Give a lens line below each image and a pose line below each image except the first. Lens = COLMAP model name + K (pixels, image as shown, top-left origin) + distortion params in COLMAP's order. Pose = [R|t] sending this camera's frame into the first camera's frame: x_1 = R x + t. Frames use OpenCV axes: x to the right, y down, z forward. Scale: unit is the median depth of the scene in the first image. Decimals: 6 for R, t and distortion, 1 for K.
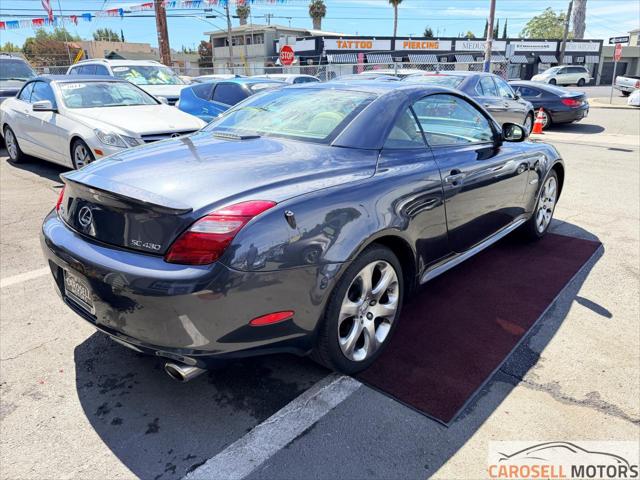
lens RADIAL K [[474.5, 0, 320.0], [0, 474.5, 240.0], [0, 0, 1]] dist [0.002457, -0.003942]
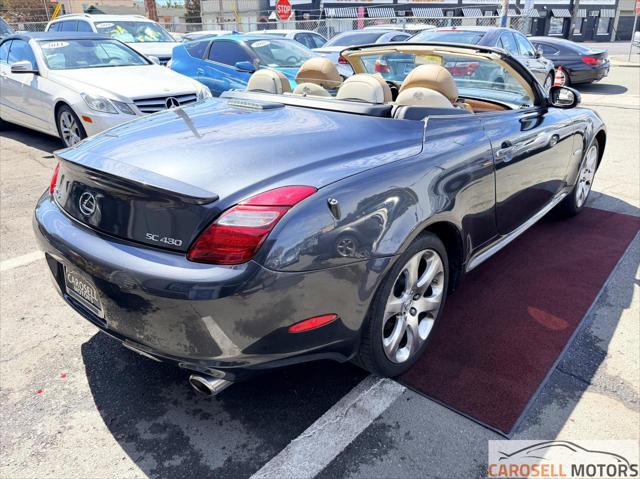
lens RADIAL K [[487.6, 0, 320.0], [0, 487.6, 239.5], [0, 0, 1]] dist [0.001669, -0.006869]
pose [[0.999859, -0.008956, 0.014196, -0.058453], [0.007941, 0.997515, 0.070001, -0.028055], [-0.014788, -0.069878, 0.997446, 0.076454]]
